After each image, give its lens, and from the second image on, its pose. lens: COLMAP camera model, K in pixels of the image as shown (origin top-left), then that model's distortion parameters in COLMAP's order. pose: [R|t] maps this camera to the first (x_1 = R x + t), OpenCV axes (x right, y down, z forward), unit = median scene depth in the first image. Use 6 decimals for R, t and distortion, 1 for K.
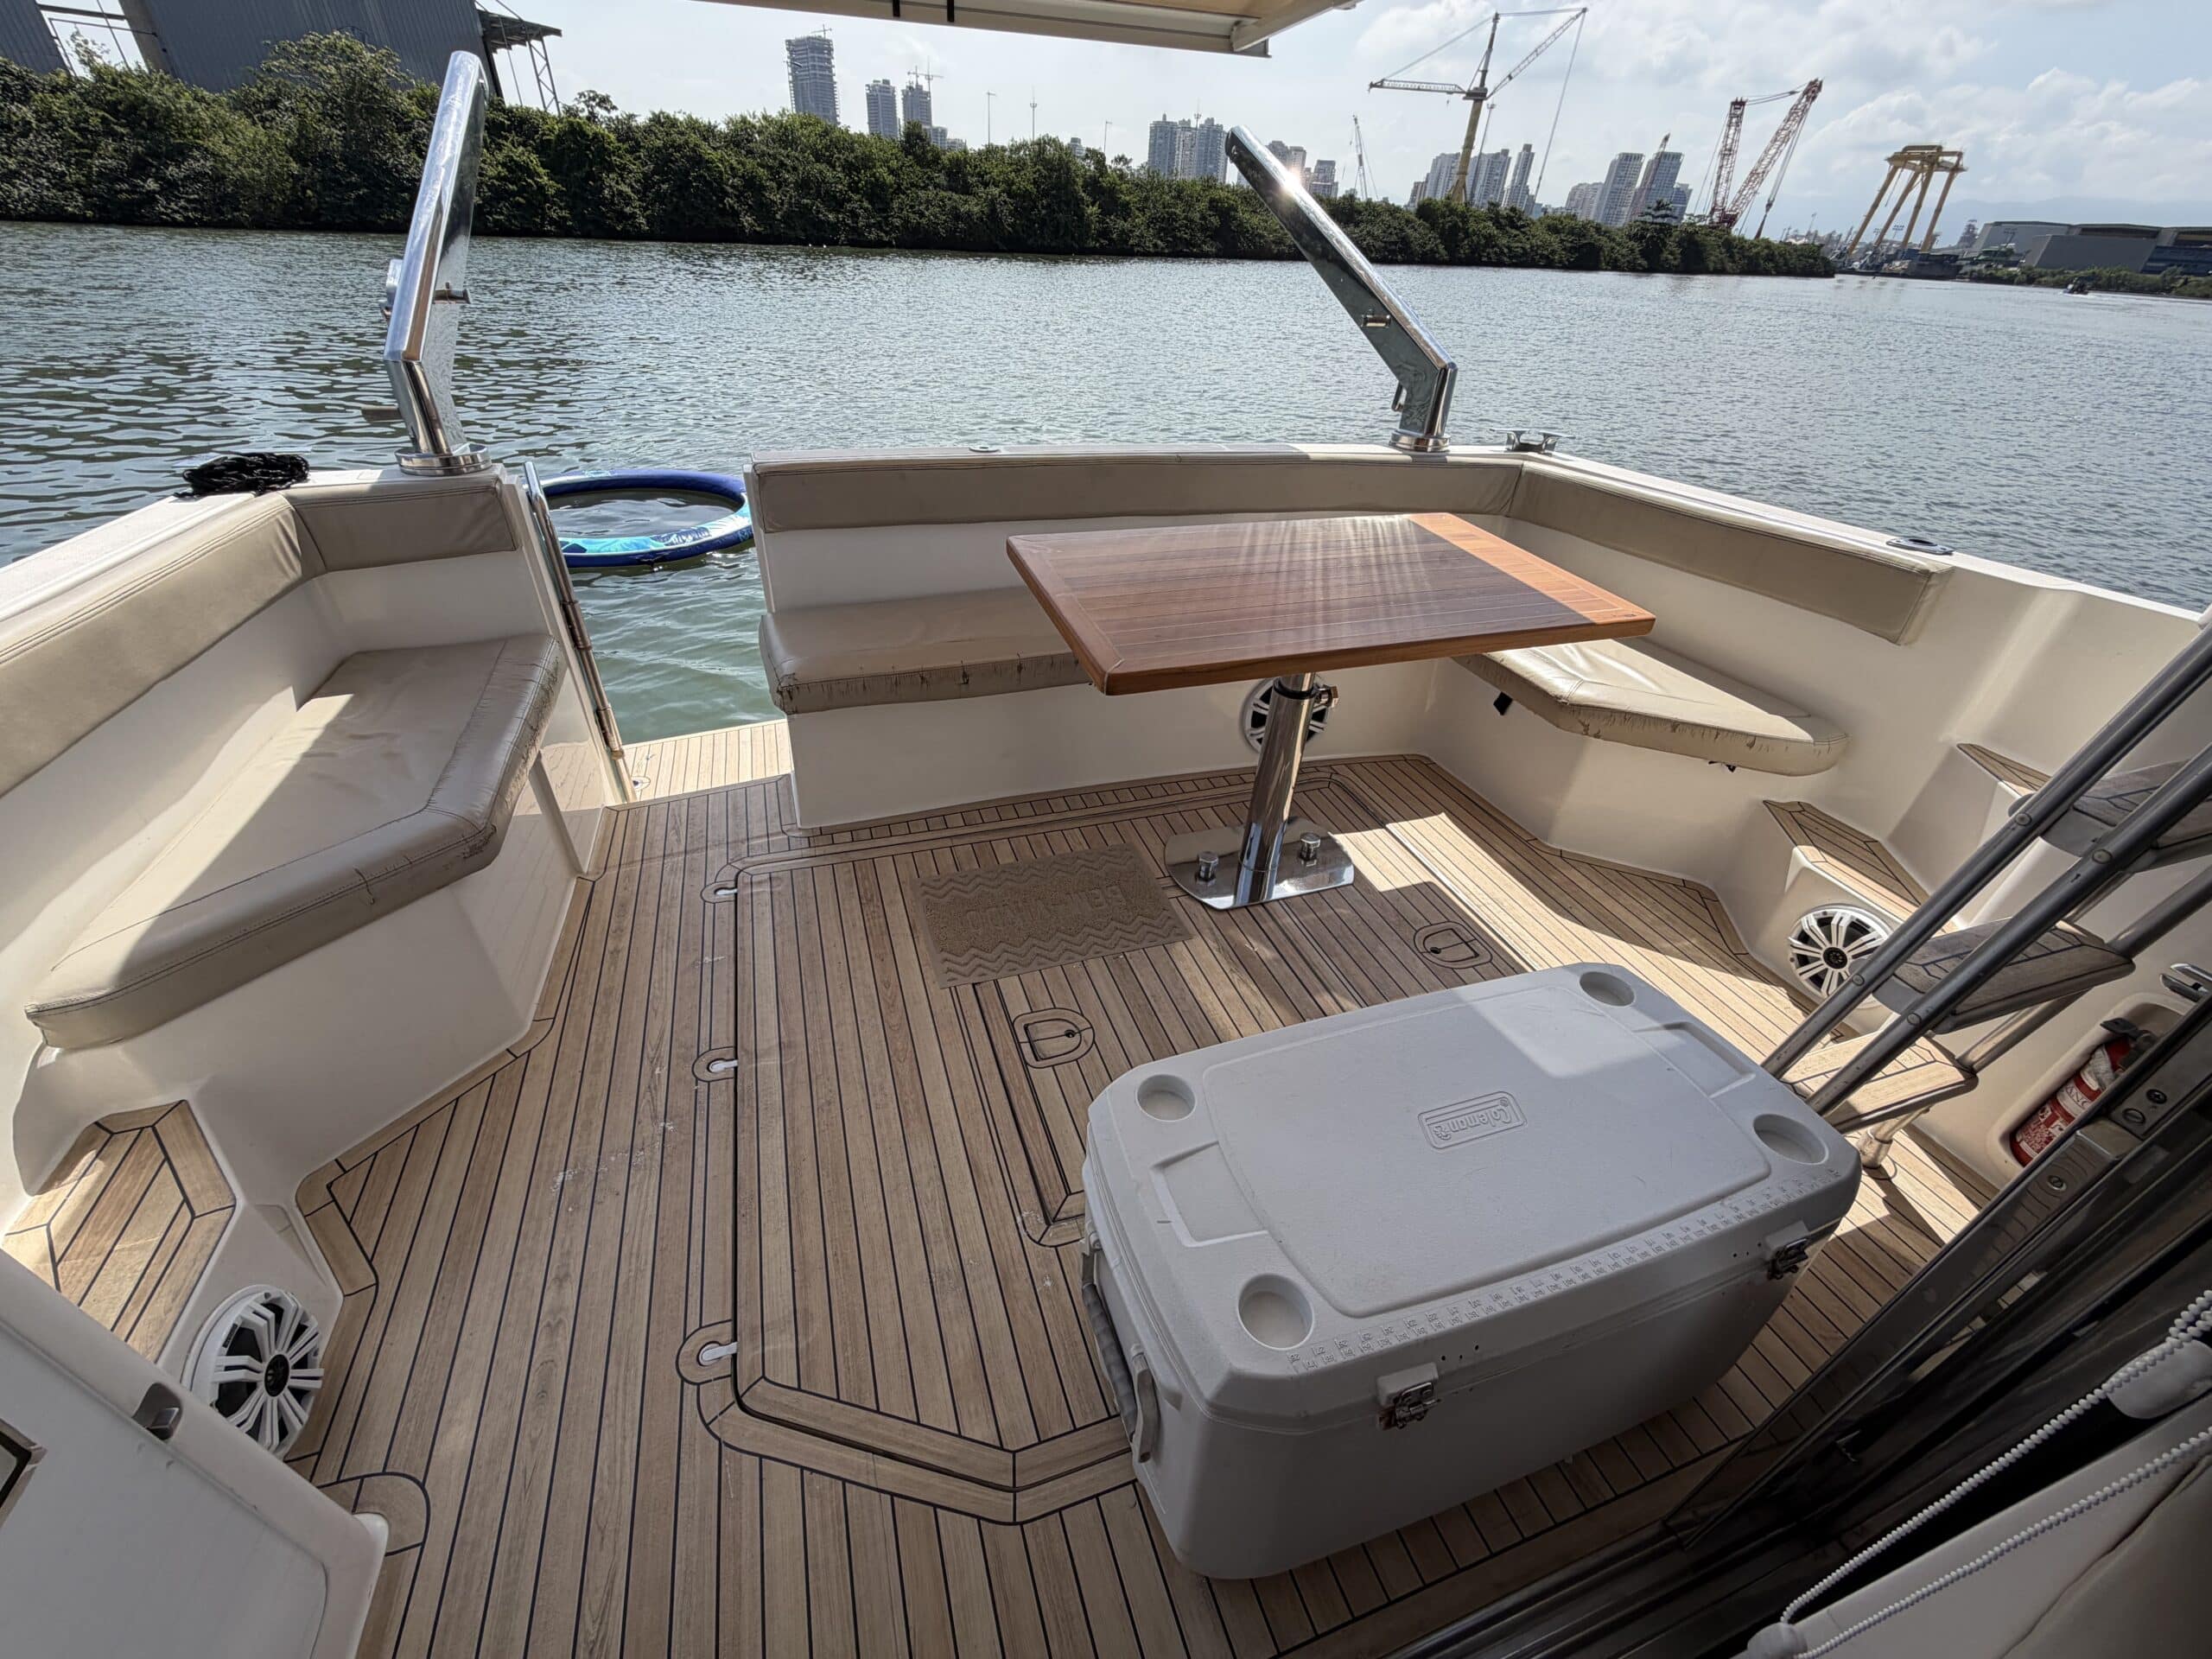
lens RADIAL K [[876.5, 0, 1095.2], [0, 876.5, 836.6], [0, 0, 1]] dist [-0.004280, -0.000078]
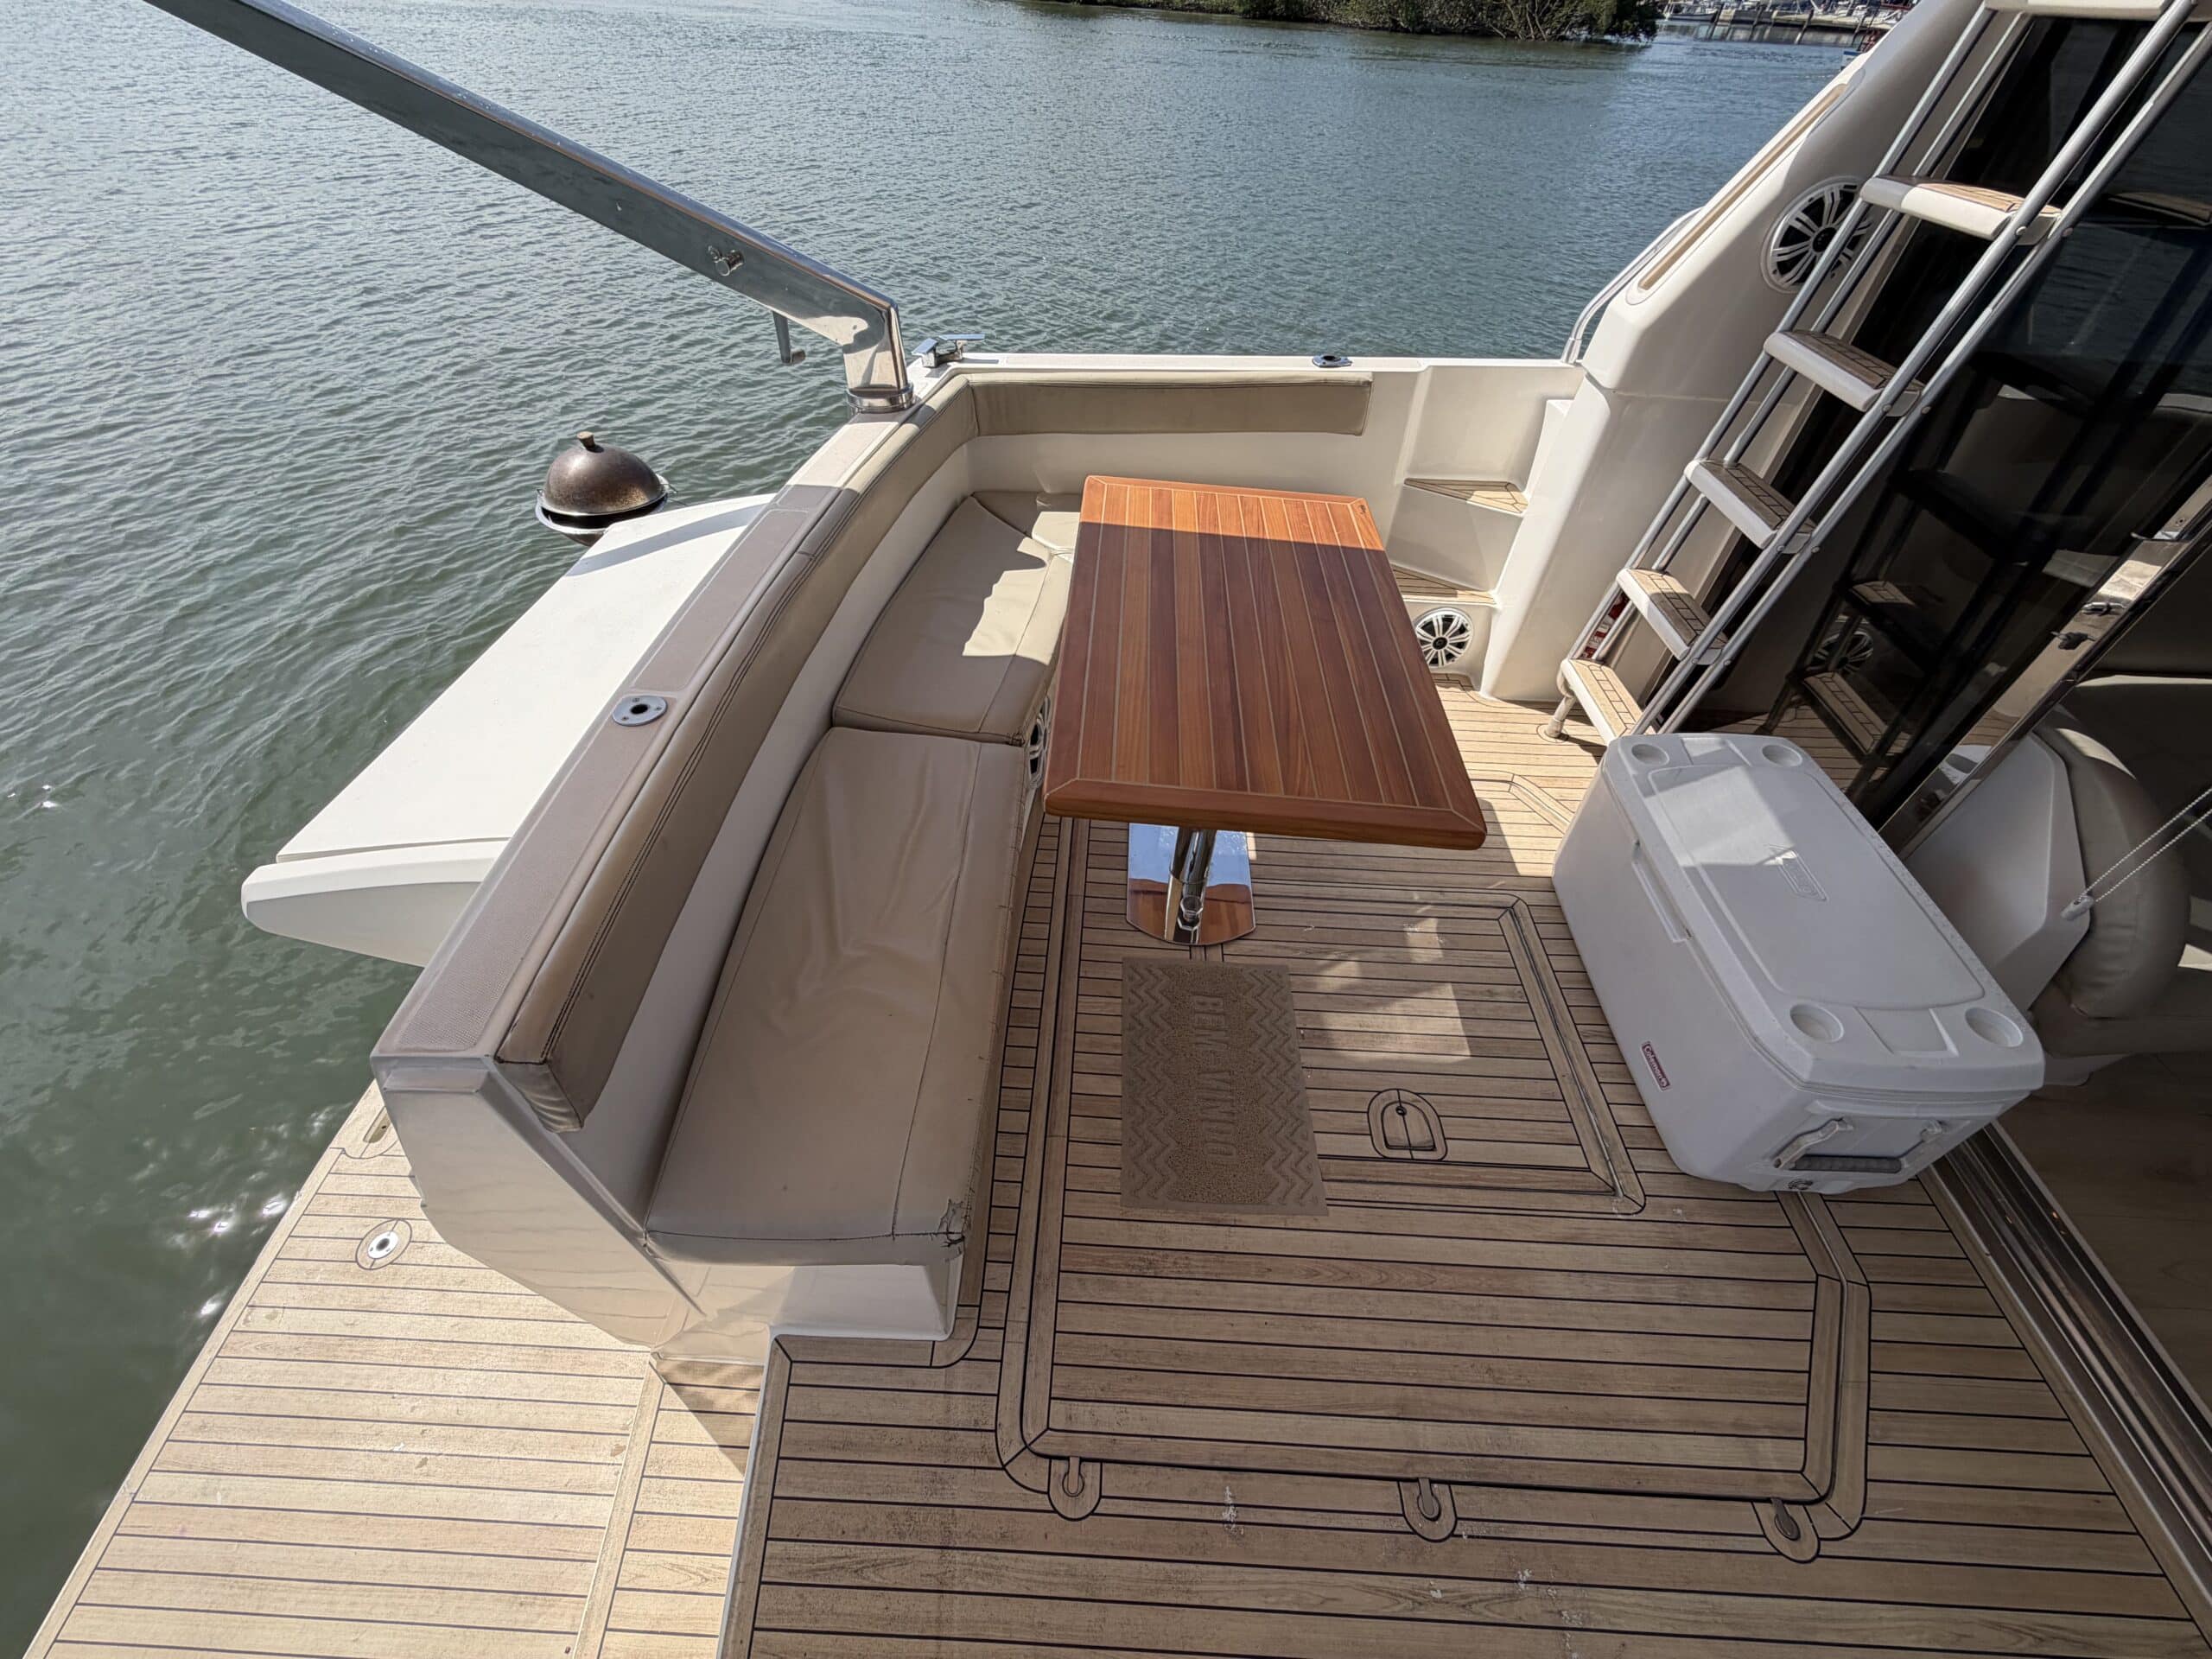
lens RADIAL K [[876.5, 0, 1094.5], [0, 876.5, 829.9], [0, 0, 1]] dist [-0.004280, -0.000078]
pose [[0.361368, -0.681331, 0.636554, -0.627746], [0.518624, 0.714212, 0.470032, -0.725796], [-0.774882, 0.160277, 0.611448, 0.638785]]
